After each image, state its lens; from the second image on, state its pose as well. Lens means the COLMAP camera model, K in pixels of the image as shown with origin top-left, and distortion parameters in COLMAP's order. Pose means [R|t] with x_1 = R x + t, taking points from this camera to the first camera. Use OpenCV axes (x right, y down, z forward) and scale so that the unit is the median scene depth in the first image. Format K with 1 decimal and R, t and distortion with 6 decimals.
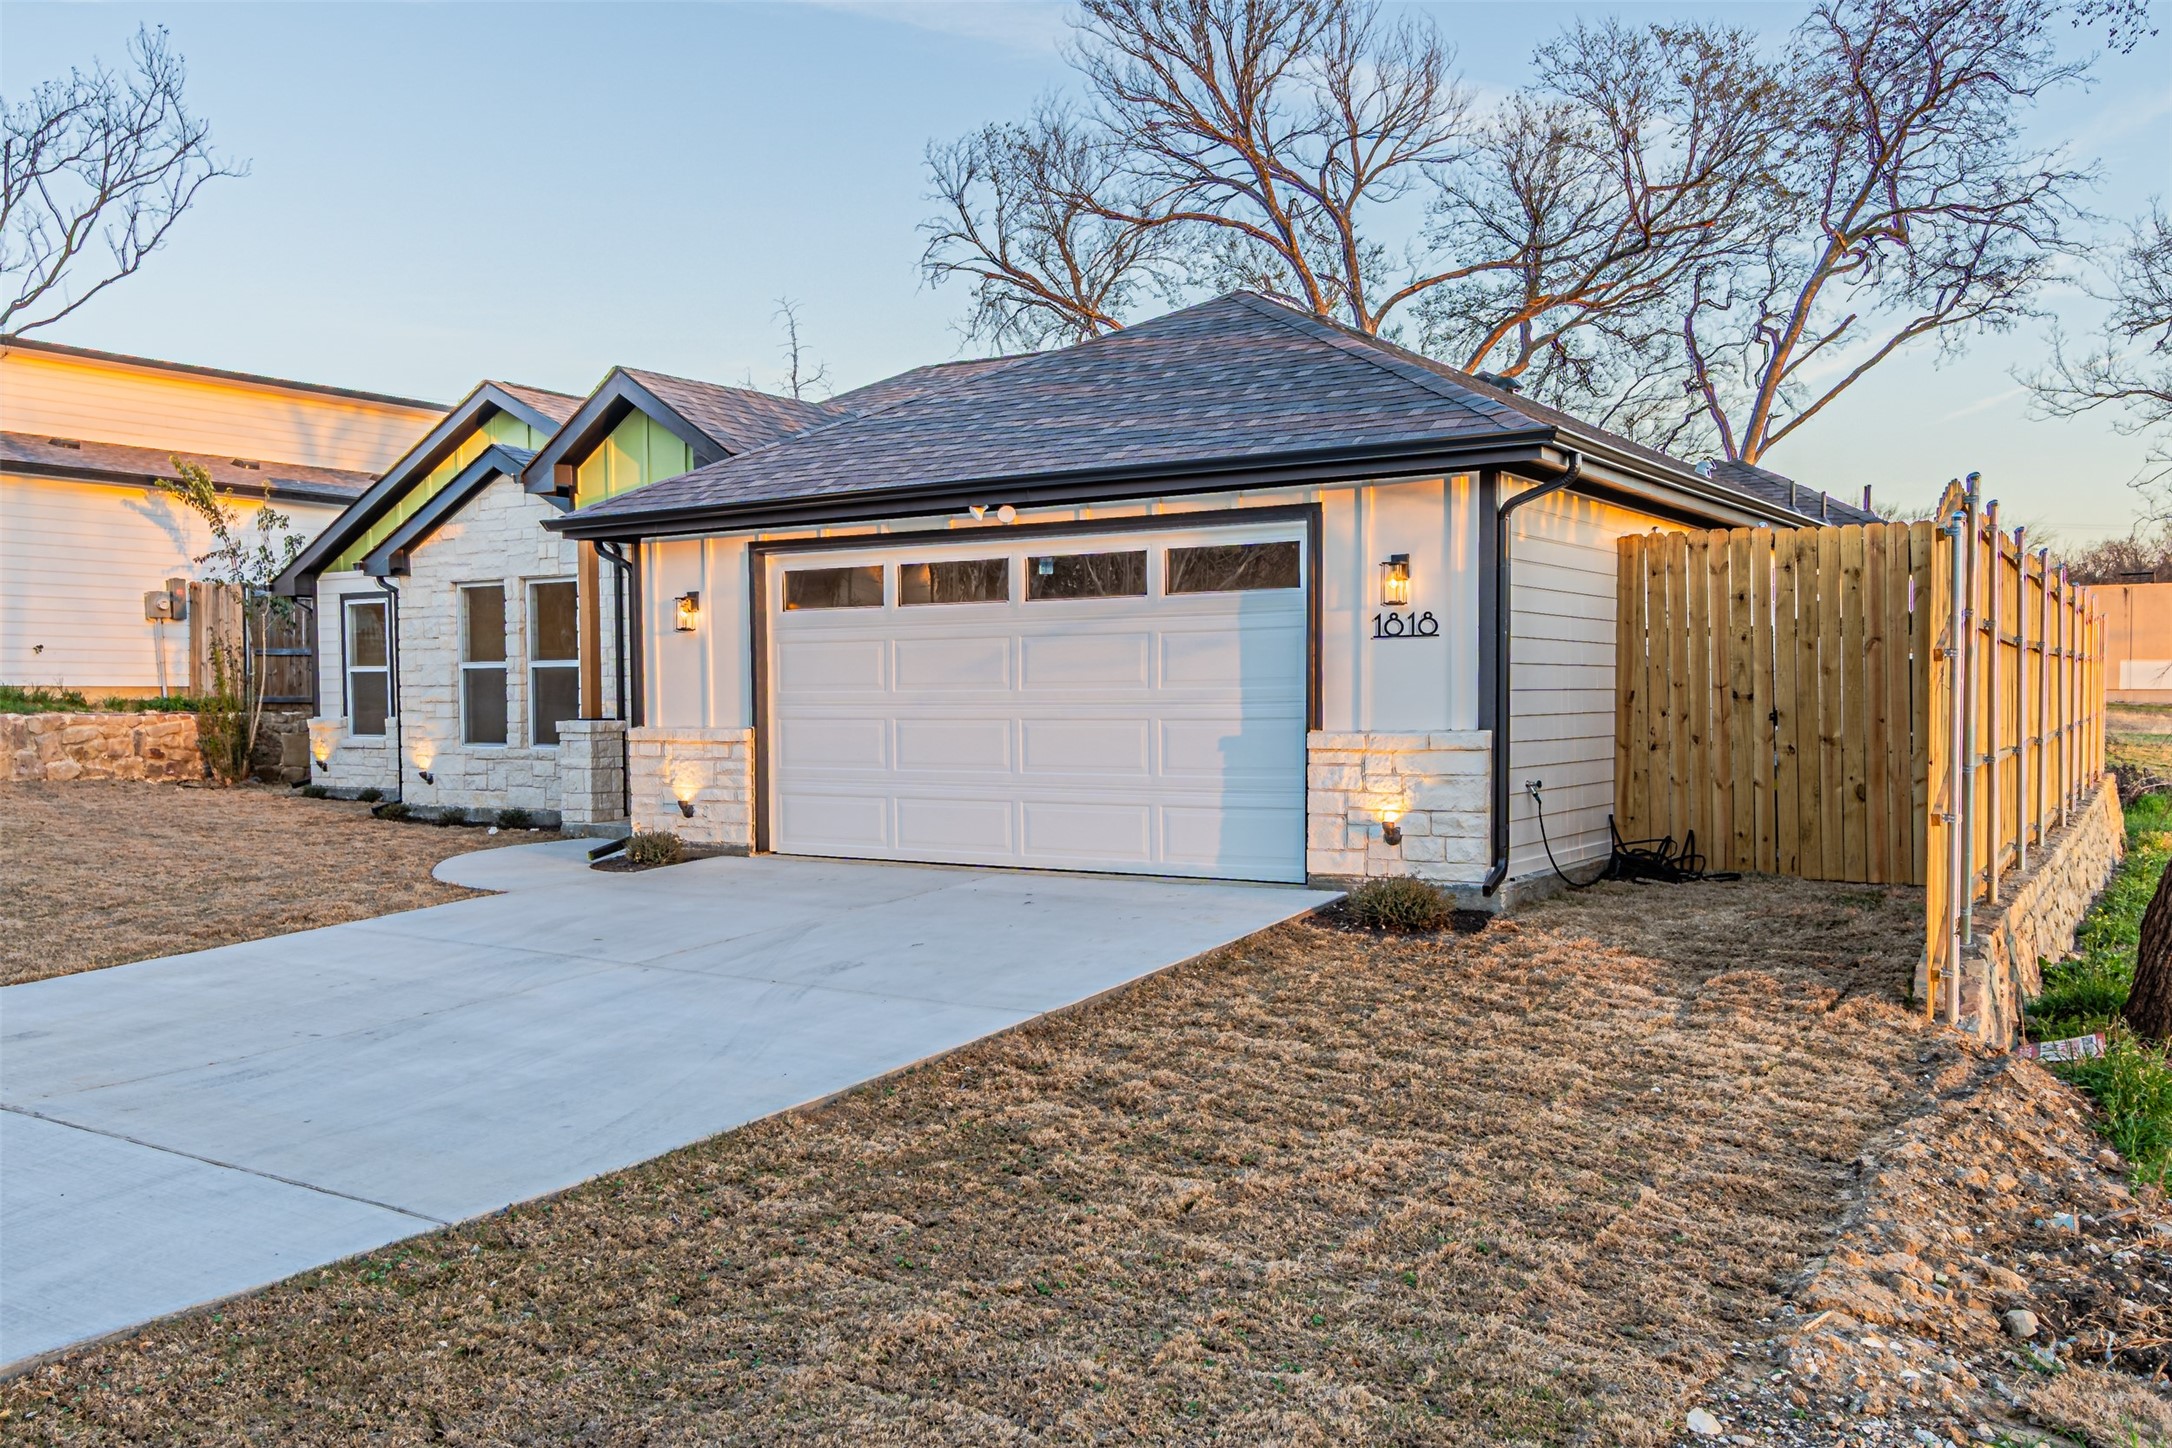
lens RADIAL K [[1766.0, 0, 1085.2], [0, 1766.0, 719.7], [0, 0, 1]] dist [0.011528, 0.004870]
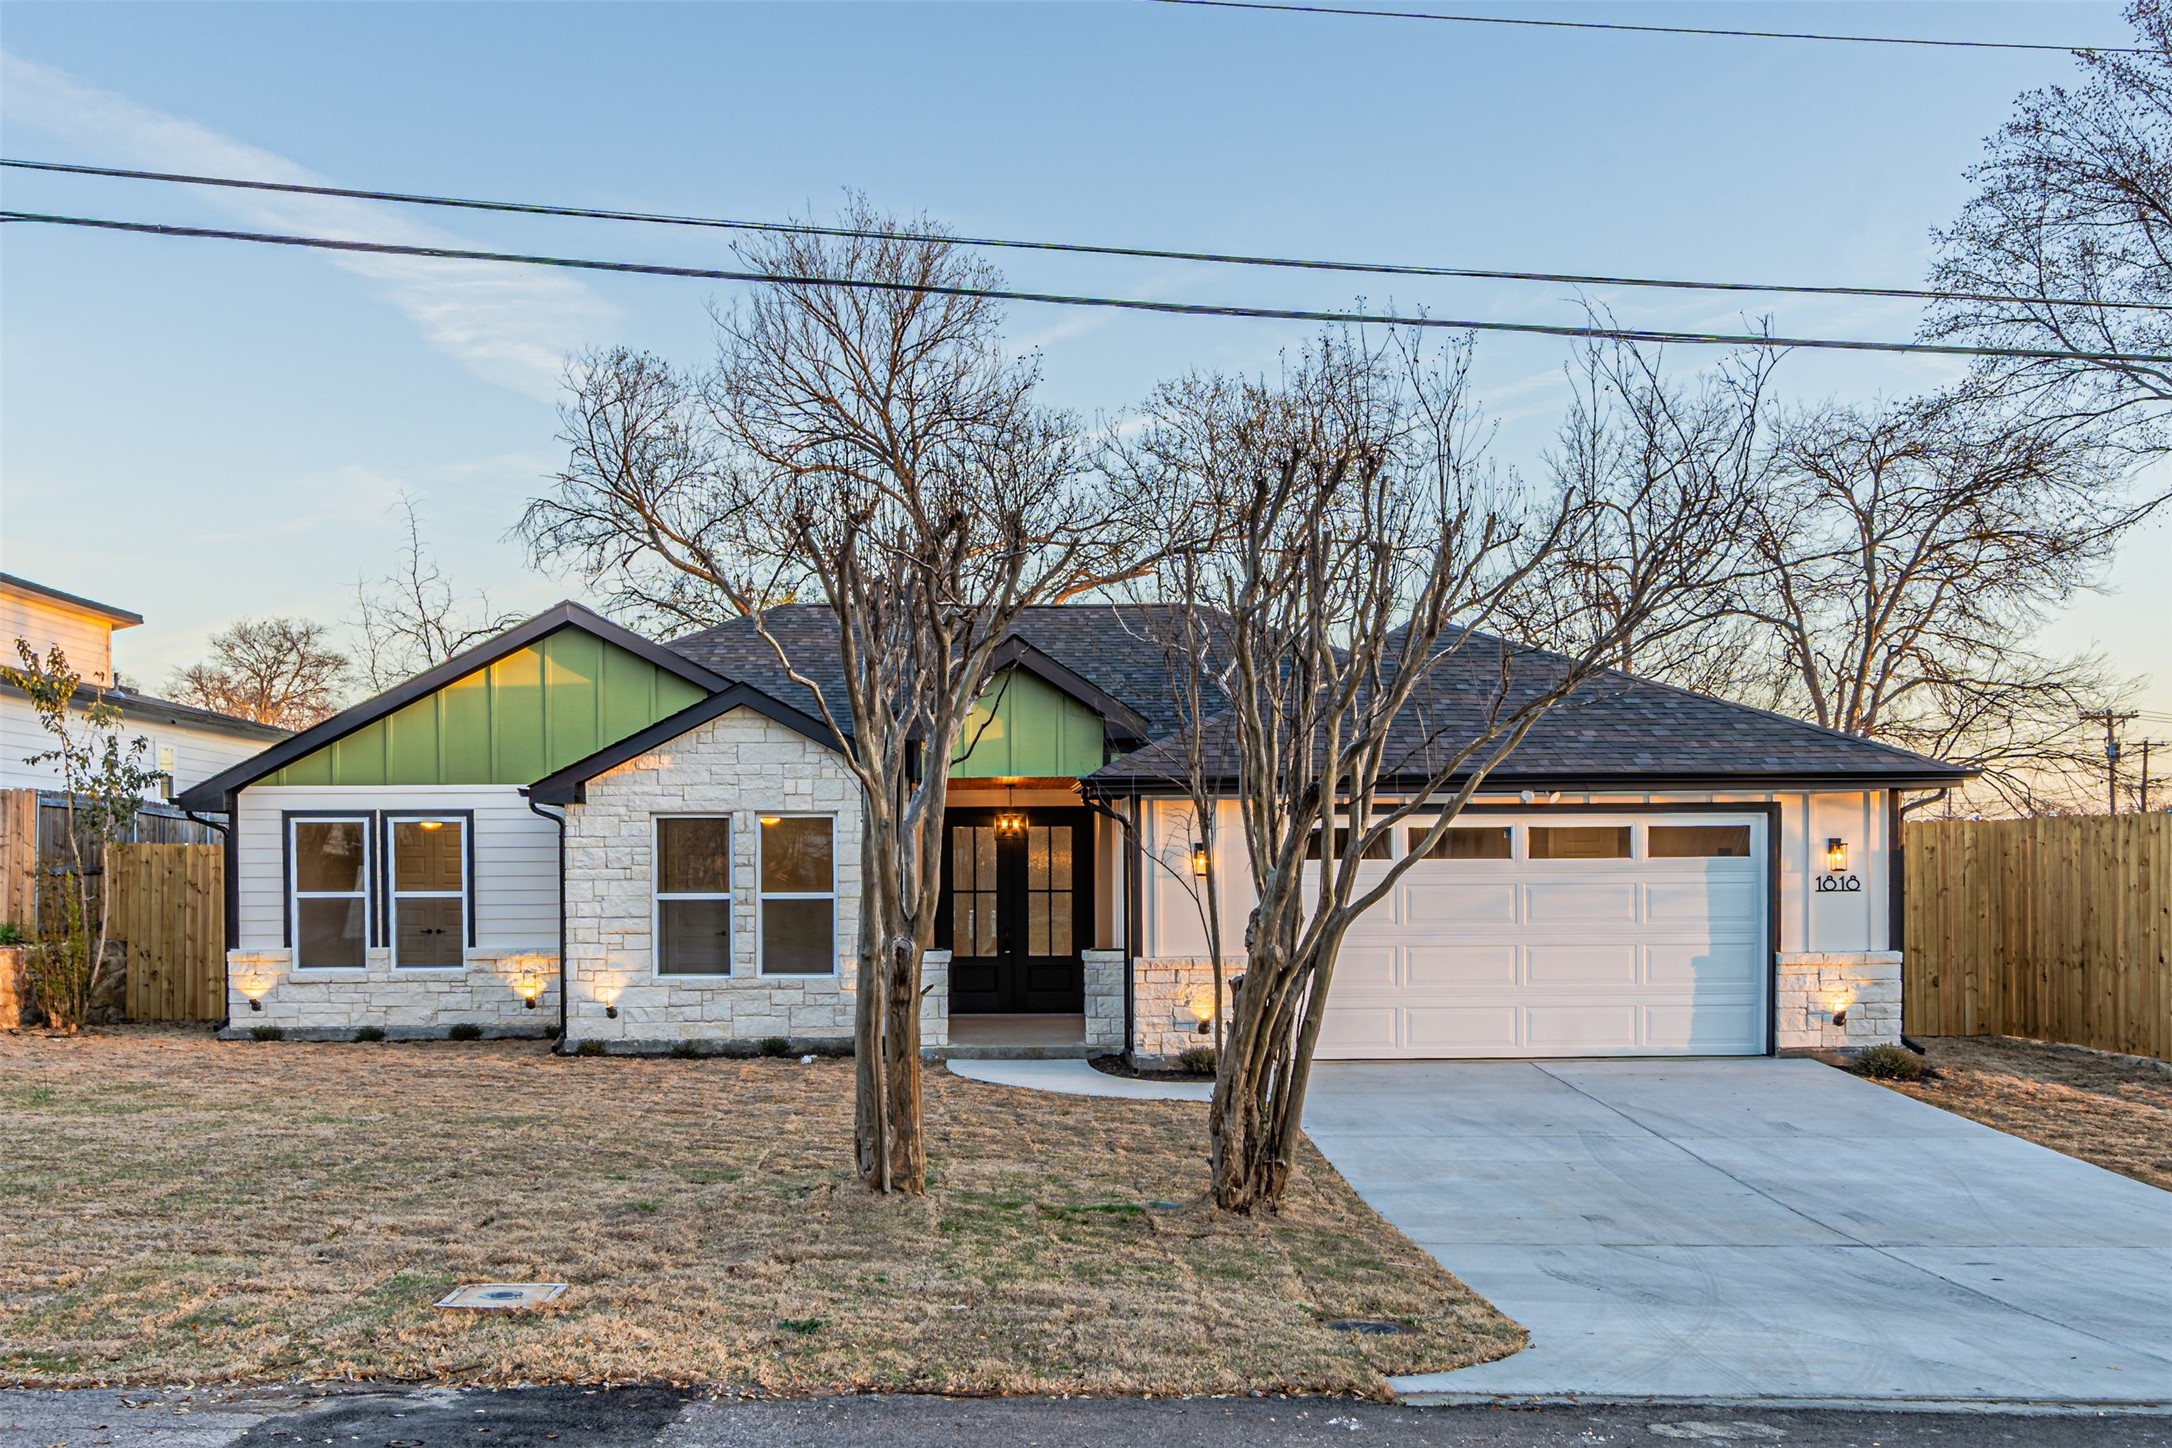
lens RADIAL K [[1766.0, 0, 1084.1], [0, 1766.0, 728.7], [0, 0, 1]] dist [0.011528, 0.004870]
pose [[0.829871, 0.048162, 0.555873, -1.144534], [0.009897, 0.994840, -0.100970, -0.034627], [-0.557868, 0.089294, 0.825112, 0.056126]]
